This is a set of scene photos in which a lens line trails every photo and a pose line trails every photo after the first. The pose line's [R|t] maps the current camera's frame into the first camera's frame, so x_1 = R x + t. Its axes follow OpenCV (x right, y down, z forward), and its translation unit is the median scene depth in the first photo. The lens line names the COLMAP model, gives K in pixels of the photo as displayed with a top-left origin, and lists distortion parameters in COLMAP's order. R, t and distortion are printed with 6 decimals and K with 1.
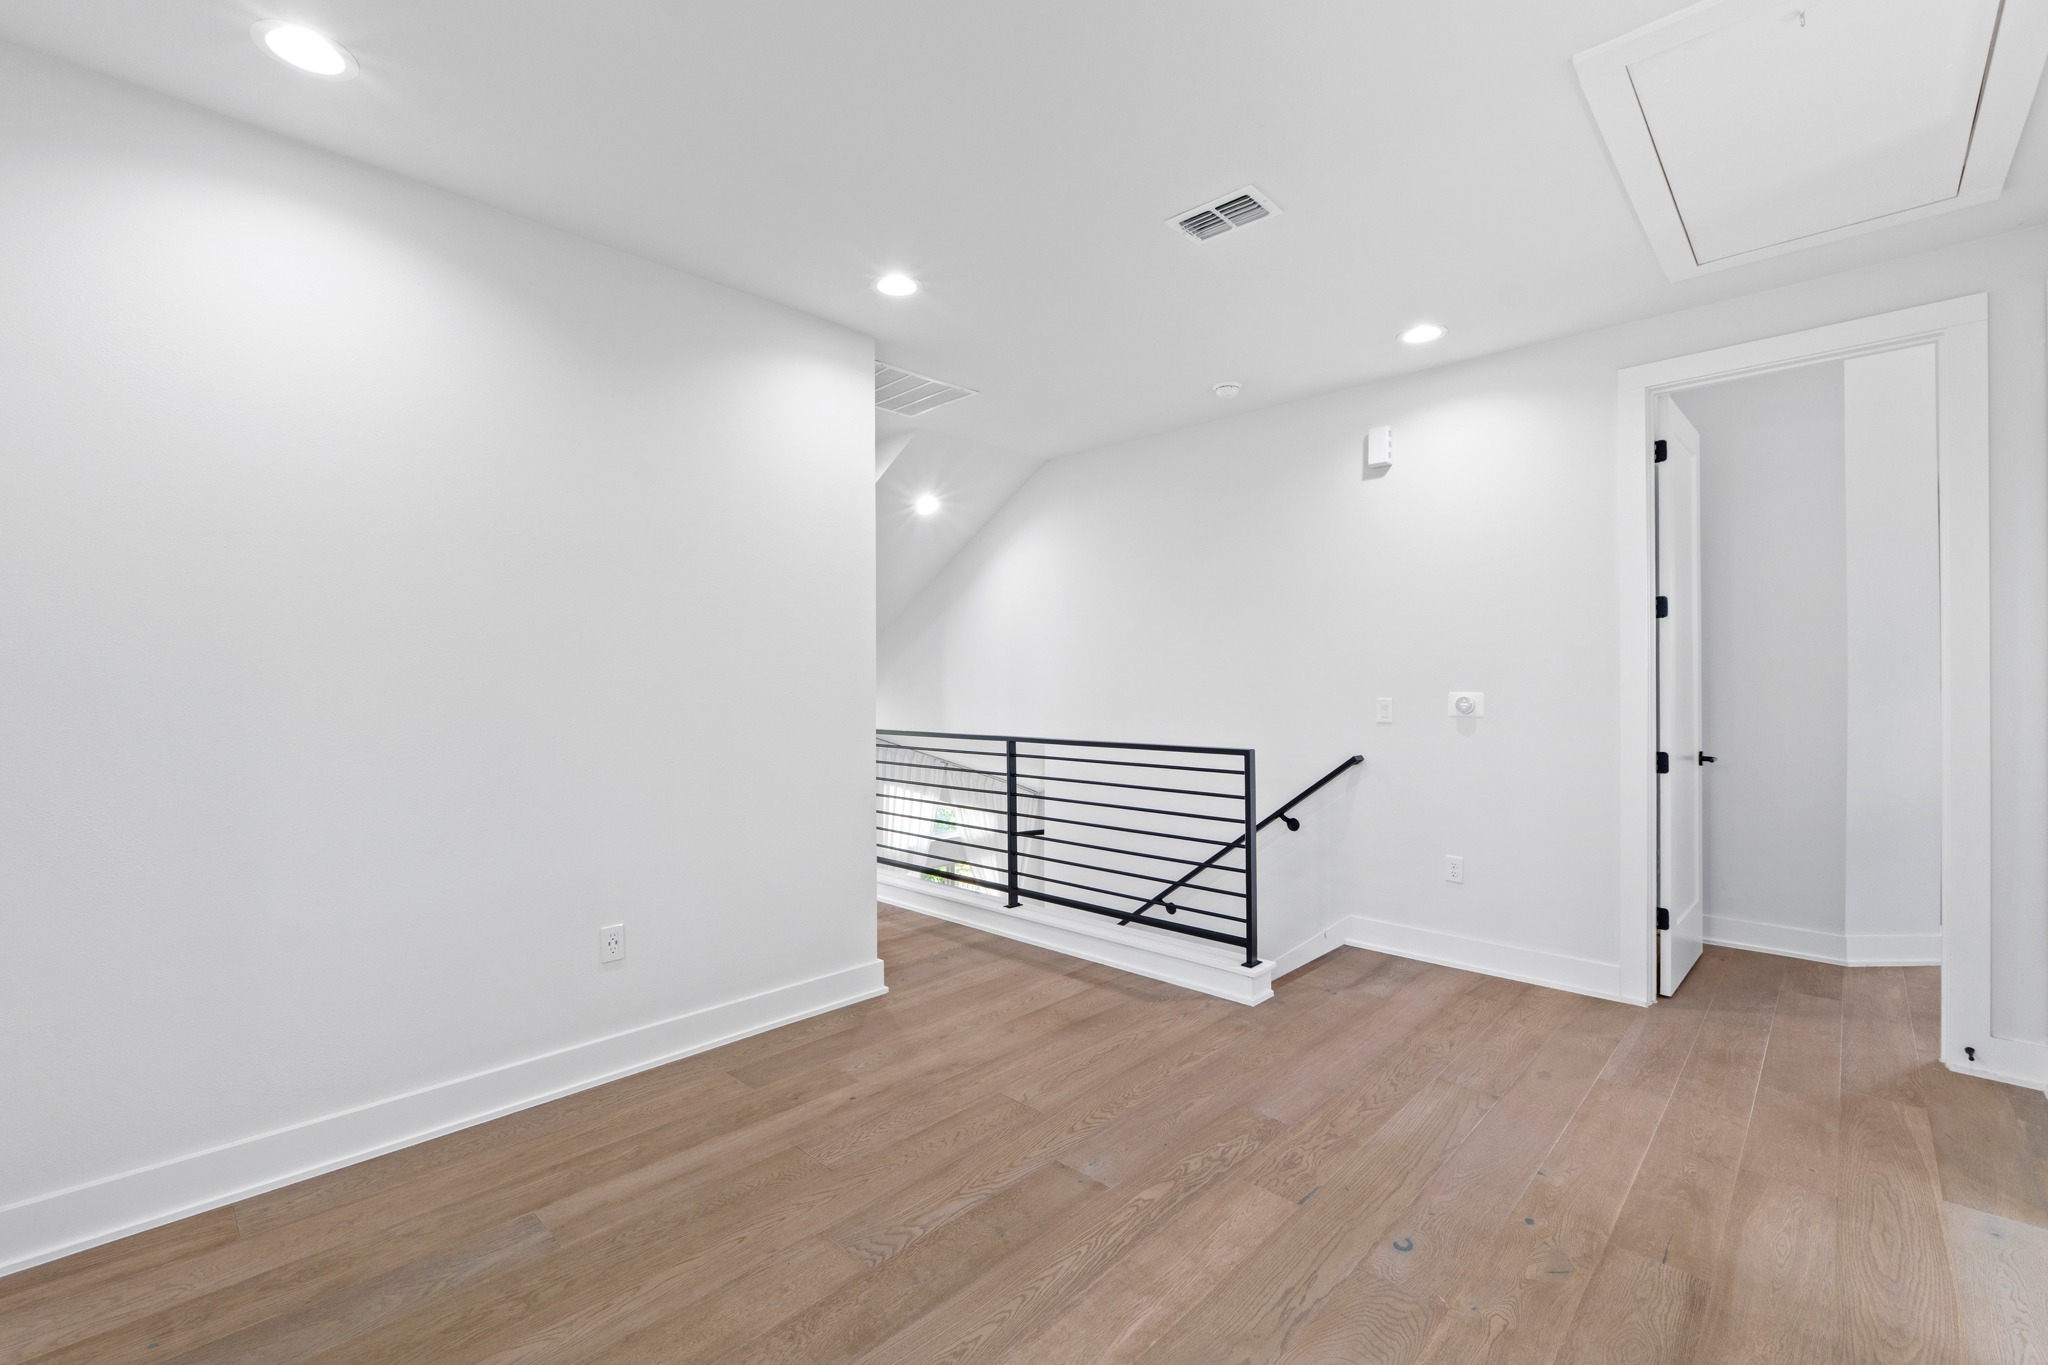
lens RADIAL K [[862.2, 0, 1024.8], [0, 862.2, 666.8], [0, 0, 1]] dist [-0.003397, -0.000346]
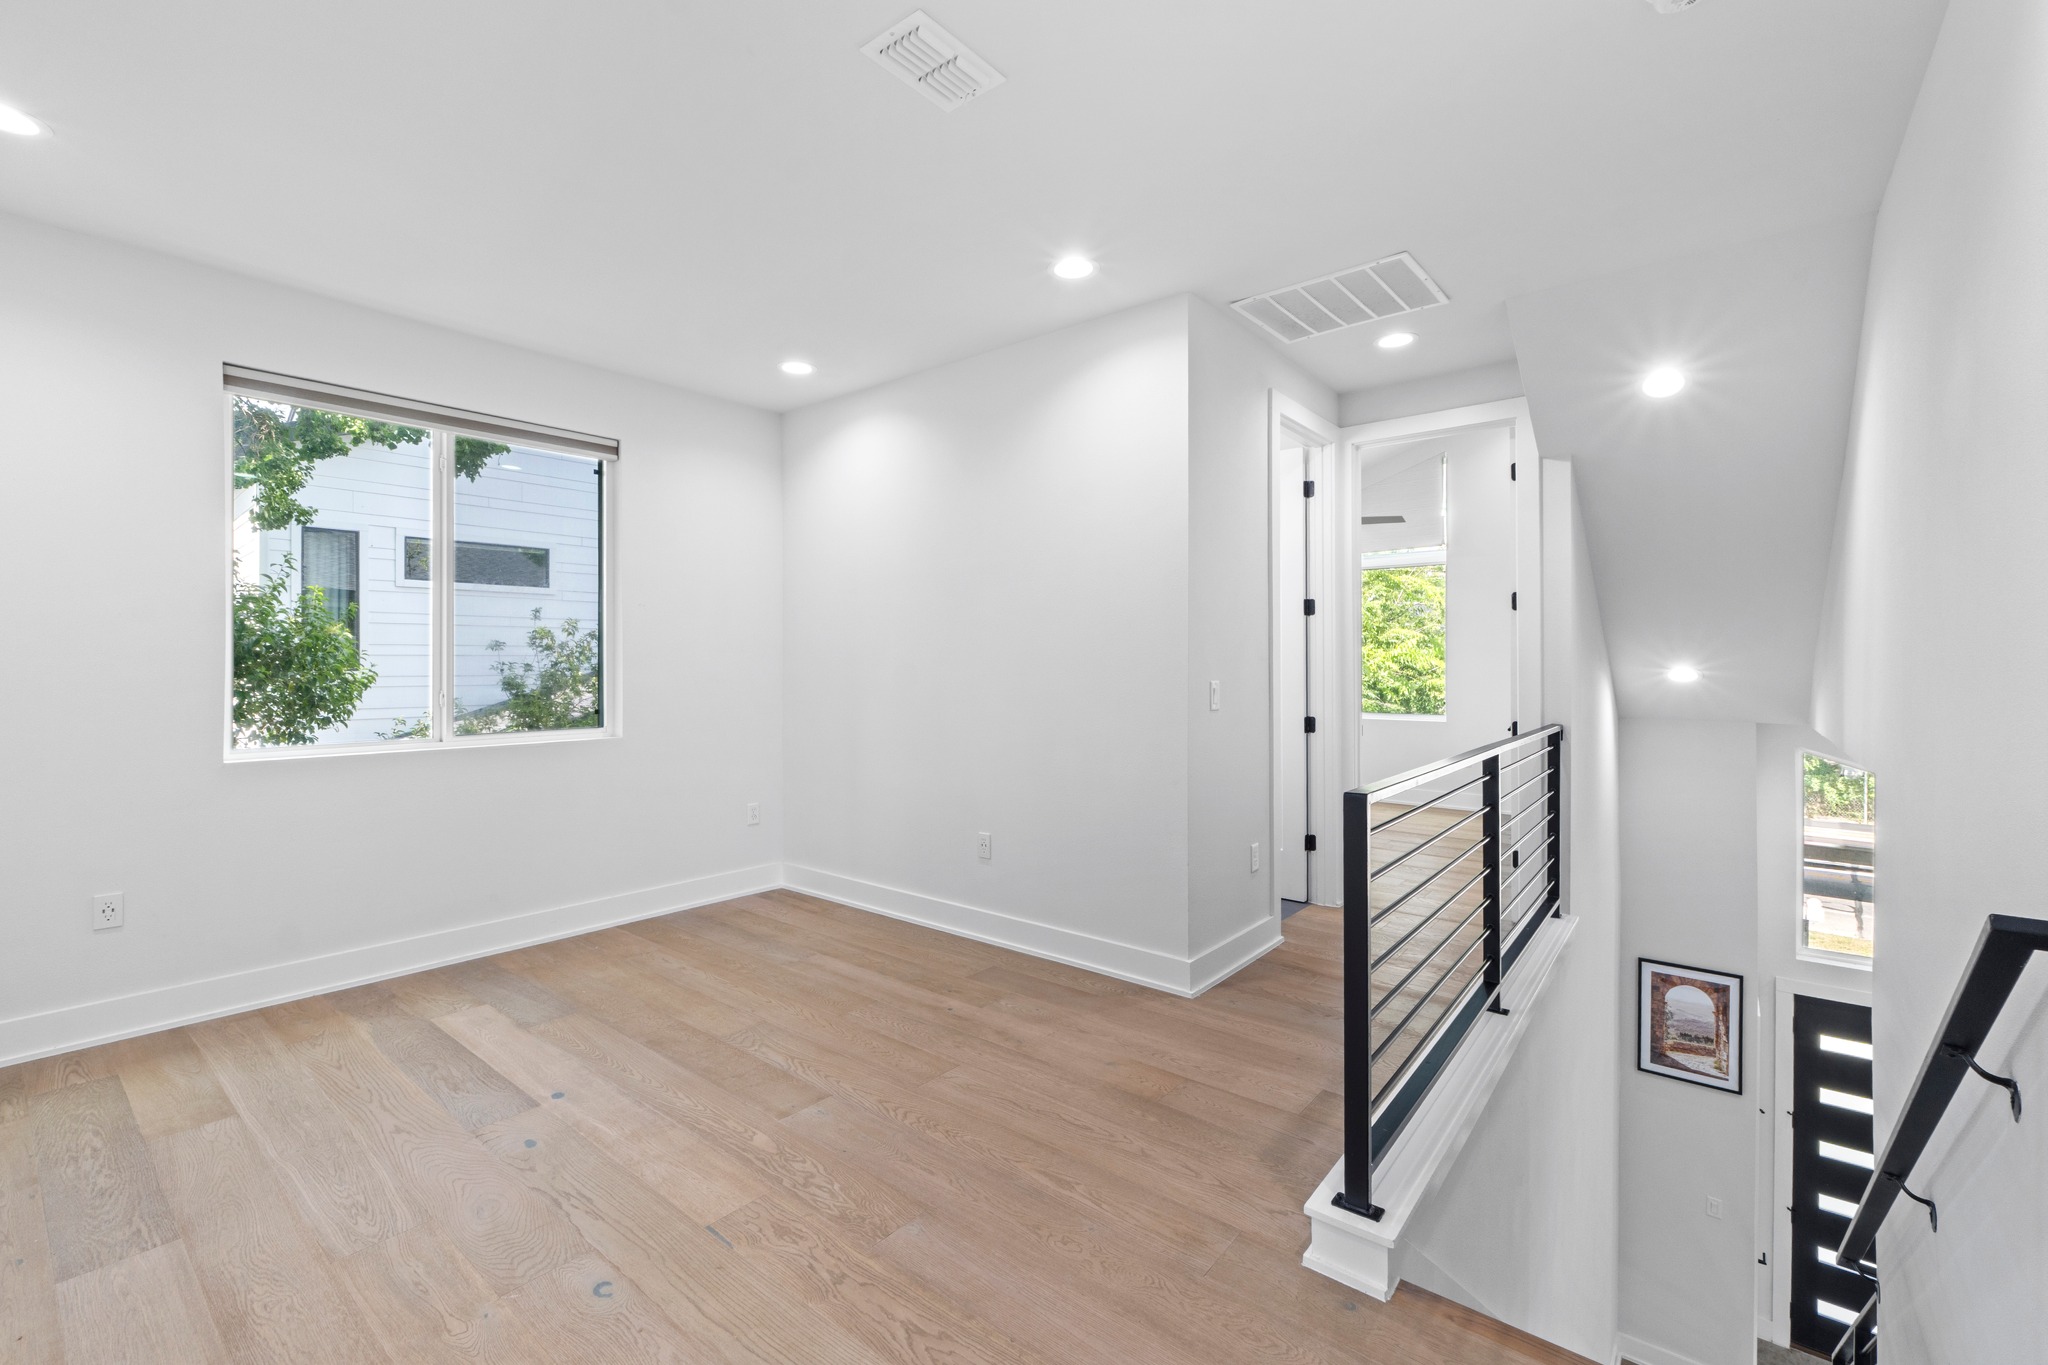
lens RADIAL K [[871.4, 0, 1025.7], [0, 871.4, 653.0], [0, 0, 1]] dist [-0.002292, -0.000015]
pose [[0.085436, -0.008137, -0.996310, 0.923908], [0.018094, 0.999814, -0.006614, 0.013061], [0.996179, -0.017462, 0.085568, 0.912684]]
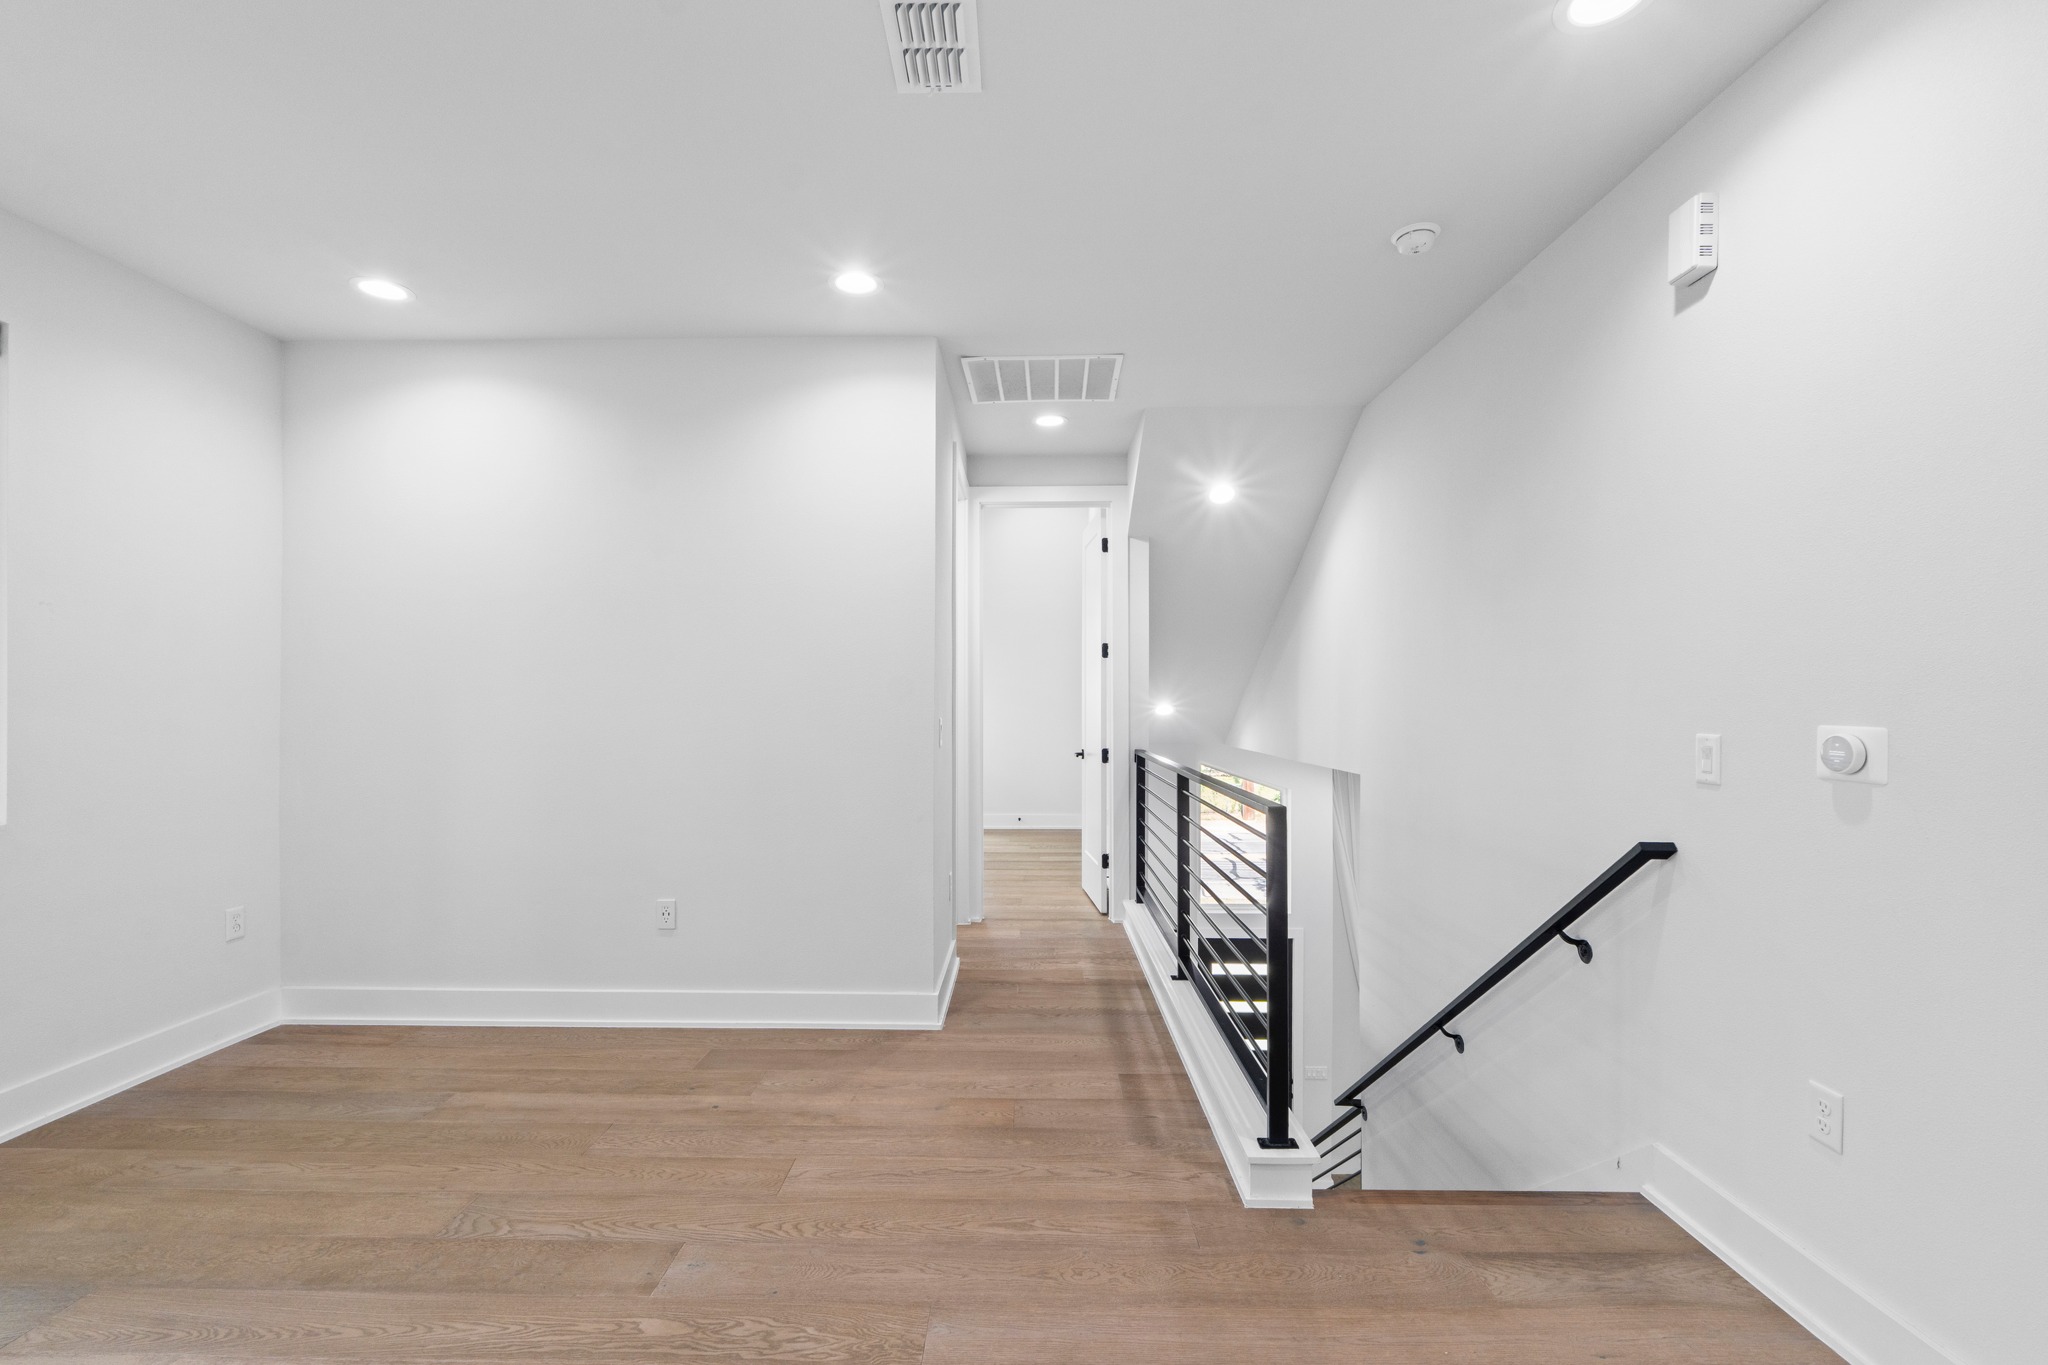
lens RADIAL K [[869.7, 0, 1019.3], [0, 869.7, 682.8], [0, 0, 1]] dist [-0.004142, -0.000262]
pose [[0.683471, -0.011273, -0.729890, 0.724695], [0.010029, 0.999931, -0.006052, 0.007809], [0.729909, -0.003183, 0.683537, 0.507438]]
